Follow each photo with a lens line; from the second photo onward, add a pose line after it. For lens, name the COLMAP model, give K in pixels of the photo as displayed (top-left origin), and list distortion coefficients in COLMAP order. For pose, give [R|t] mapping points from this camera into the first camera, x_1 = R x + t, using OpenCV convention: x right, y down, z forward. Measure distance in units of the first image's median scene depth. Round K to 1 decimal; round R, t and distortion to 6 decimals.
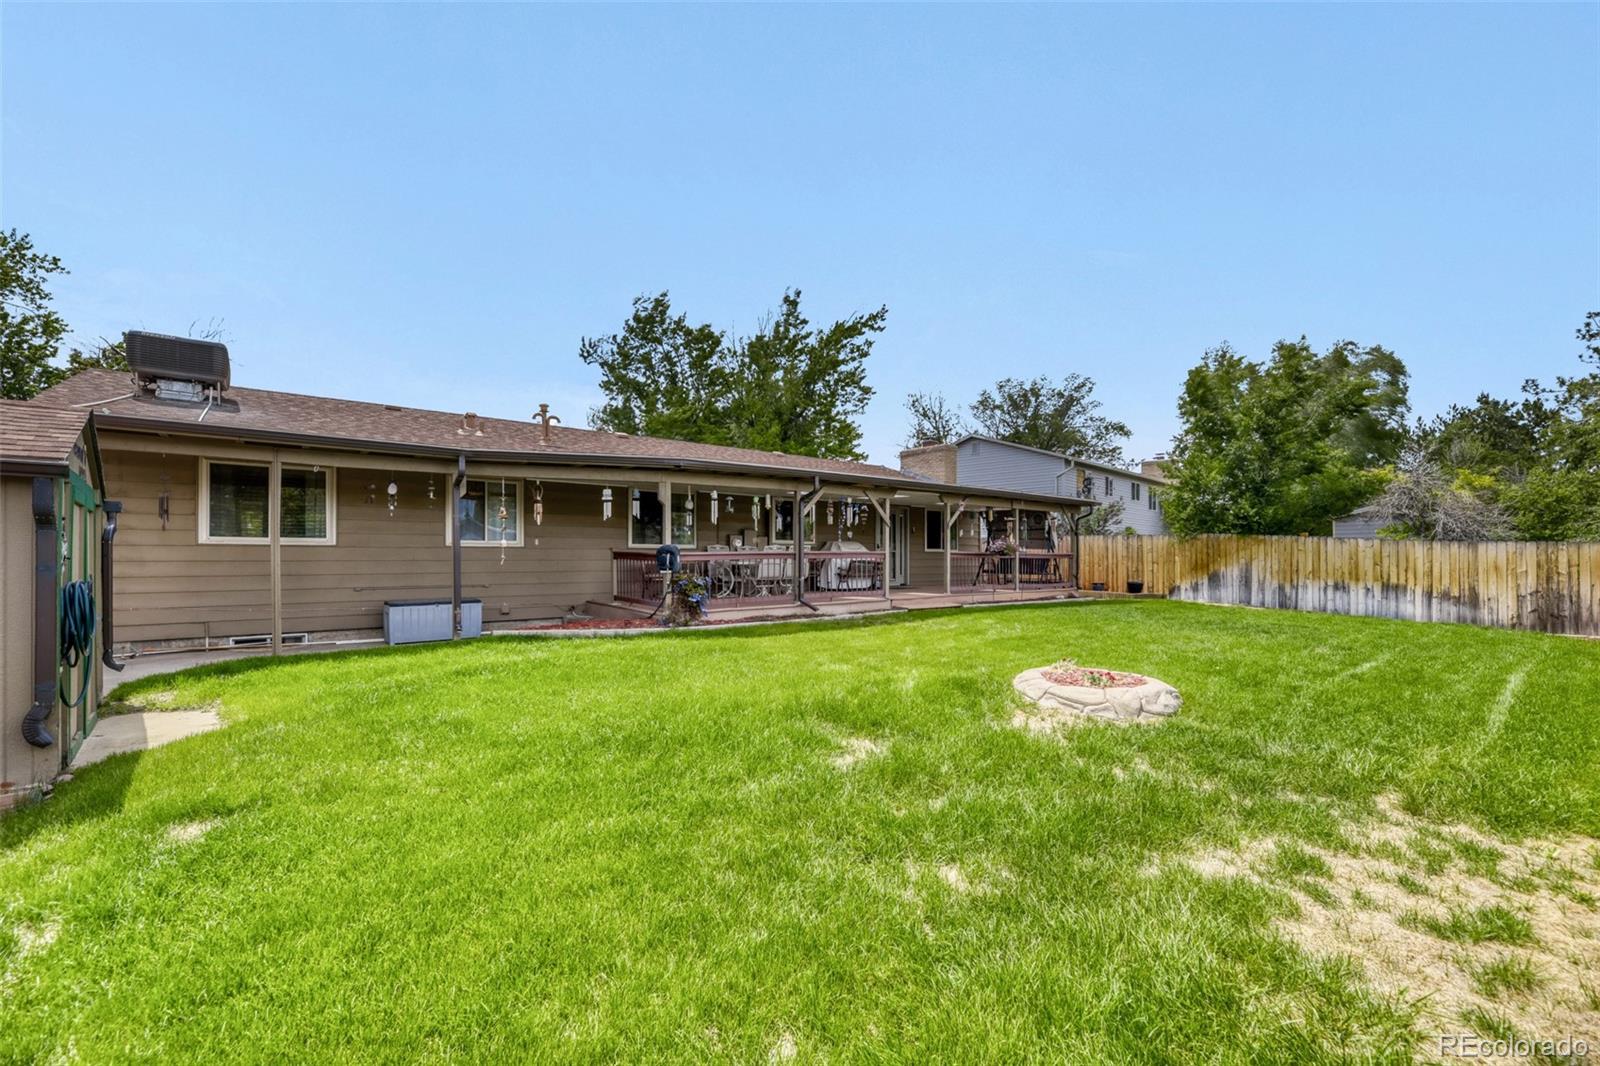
lens RADIAL K [[637.2, 0, 800.0], [0, 637.2, 533.0], [0, 0, 1]] dist [-0.000760, -0.000108]
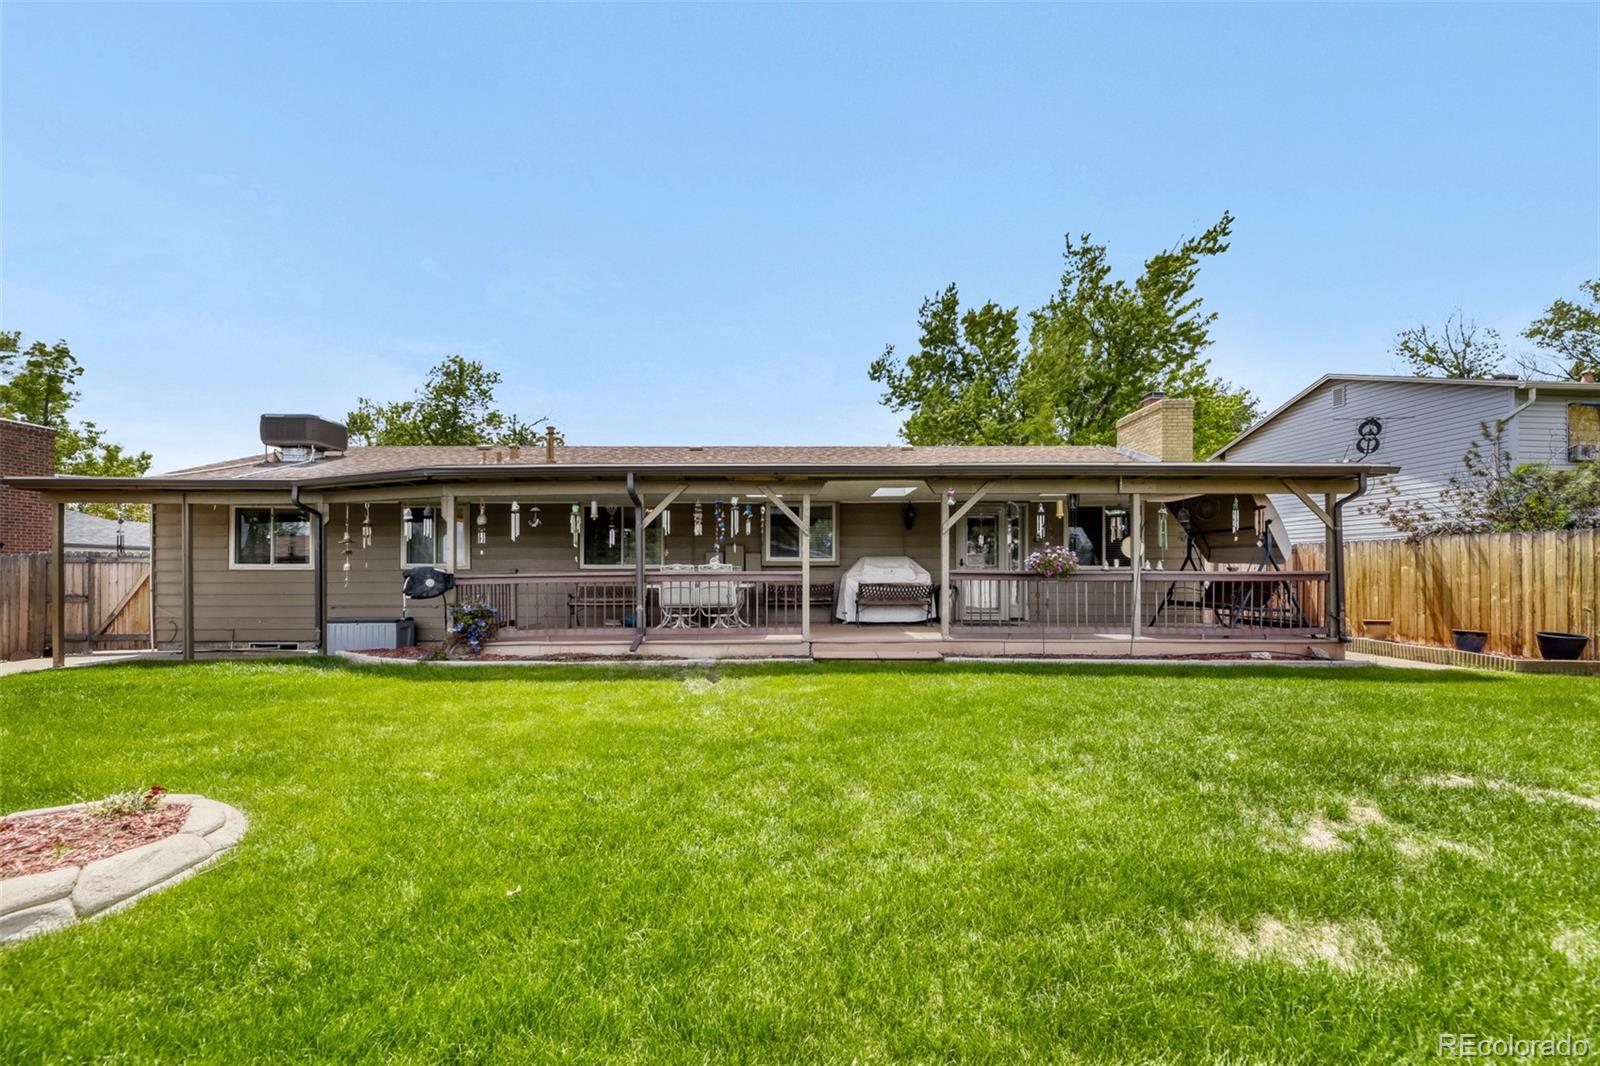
lens RADIAL K [[663.6, 0, 800.7], [0, 663.6, 543.9], [0, 0, 1]] dist [0.017905, -0.000059]
pose [[0.793541, -0.032579, -0.607644, 0.521928], [0.024326, 0.999466, -0.021818, 0.014033], [0.608030, 0.002532, 0.793910, 0.383744]]
